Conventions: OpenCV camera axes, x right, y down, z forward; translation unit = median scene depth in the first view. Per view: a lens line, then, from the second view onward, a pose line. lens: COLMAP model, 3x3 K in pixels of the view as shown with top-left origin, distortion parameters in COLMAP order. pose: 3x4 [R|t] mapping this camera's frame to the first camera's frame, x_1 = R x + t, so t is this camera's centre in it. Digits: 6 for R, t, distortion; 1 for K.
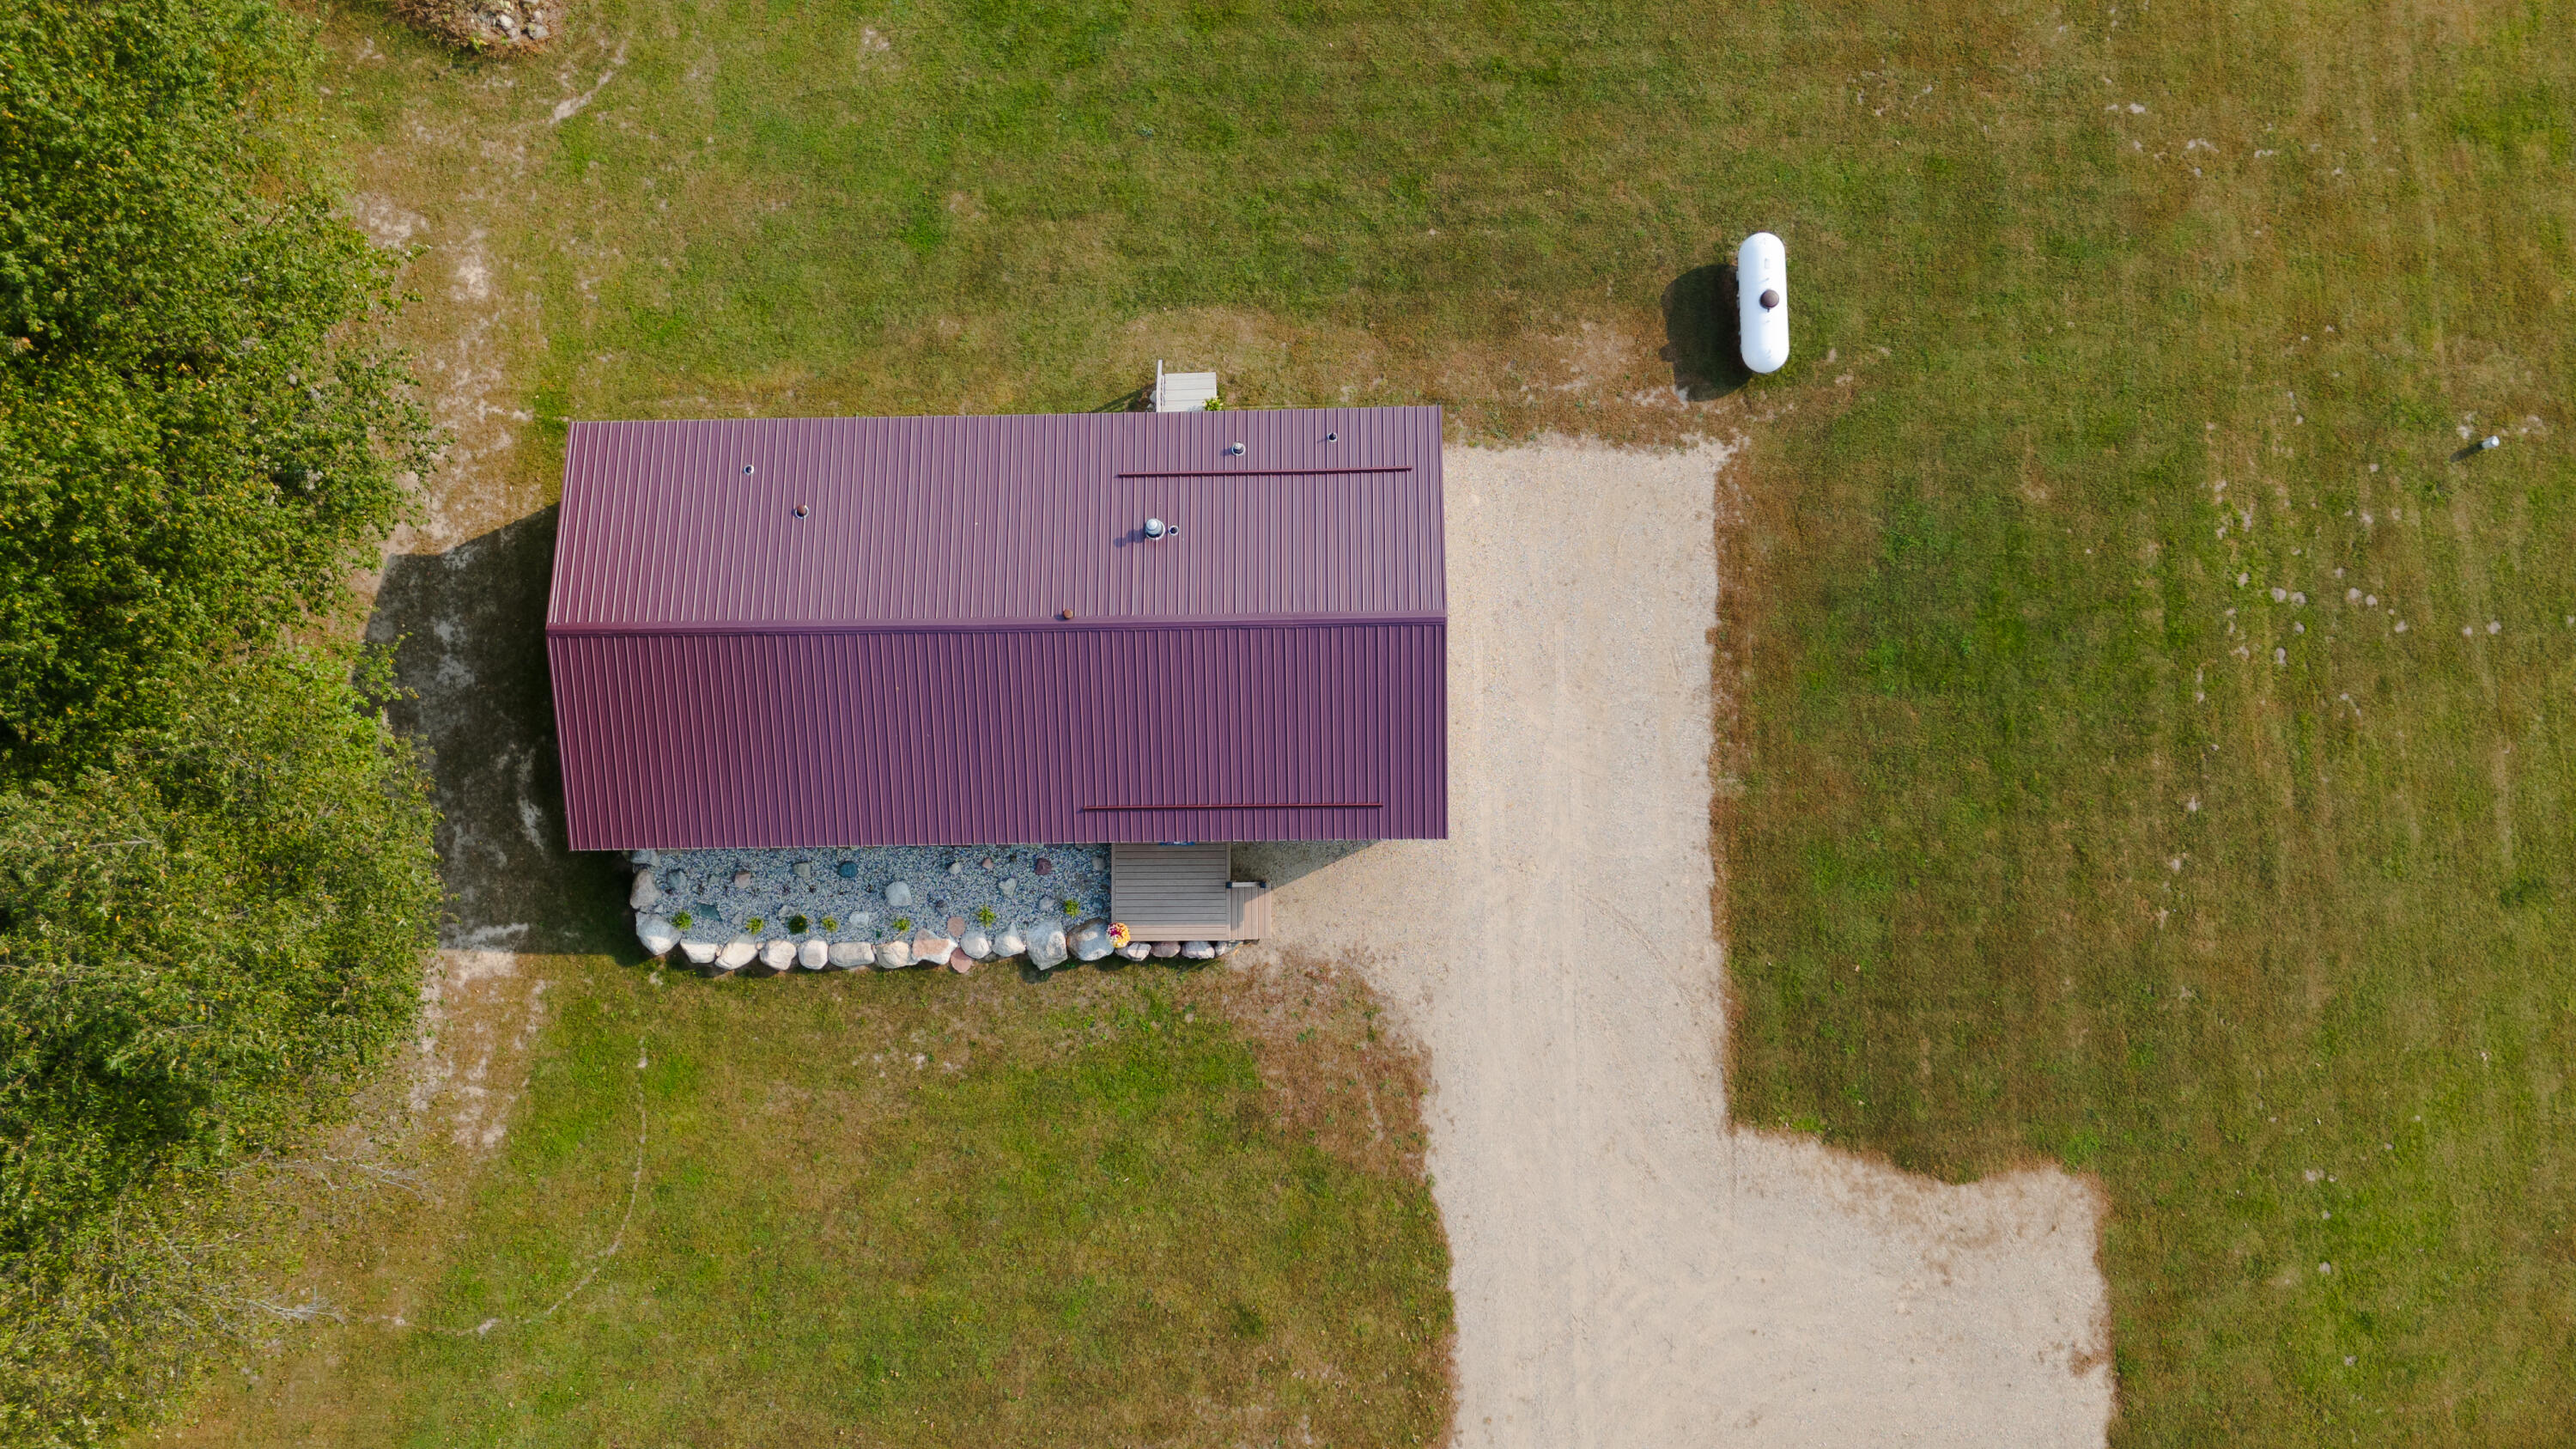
lens RADIAL K [[1896.6, 0, 1287.6], [0, 1896.6, 731.8], [0, 0, 1]] dist [0.044871, 0.002586]
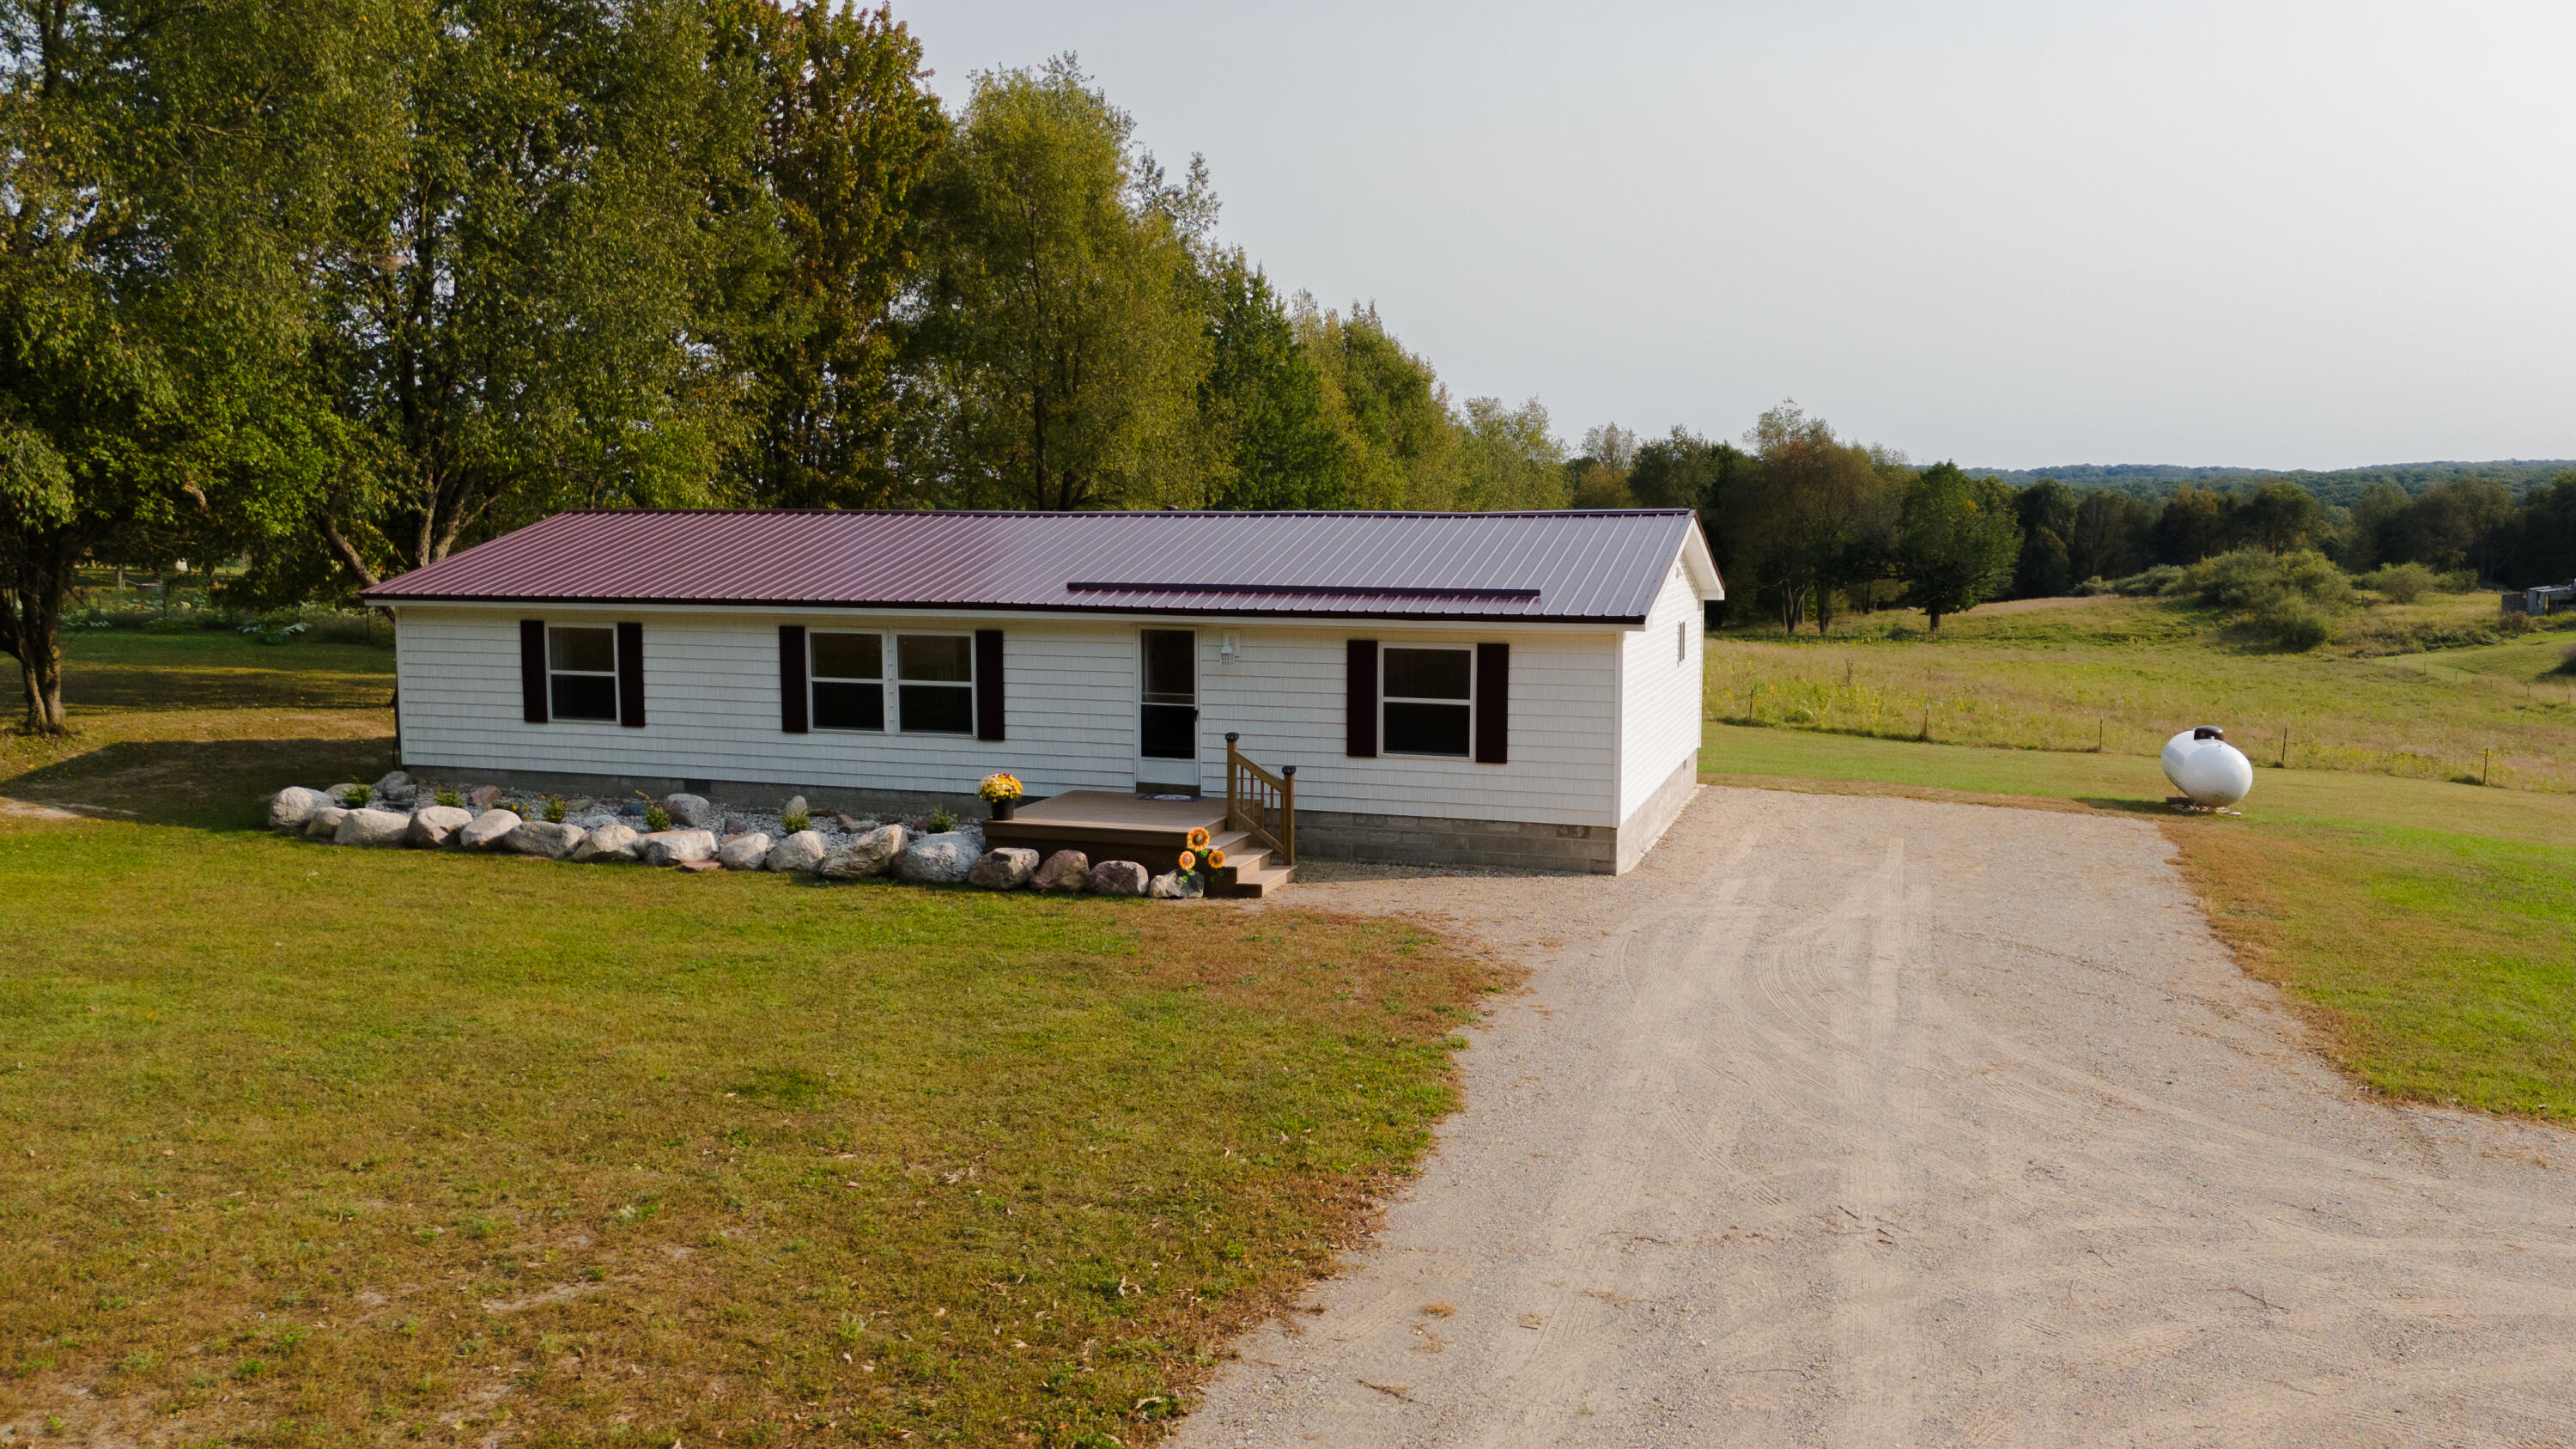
lens RADIAL K [[1896.6, 0, 1288.3], [0, 1896.6, 715.4], [0, 0, 1]] dist [0.044871, 0.002586]
pose [[0.942962, 0.080373, -0.323053, 0.153598], [-0.331741, 0.145914, -0.932018, 0.561017], [-0.027771, 0.986027, 0.164255, 0.868556]]
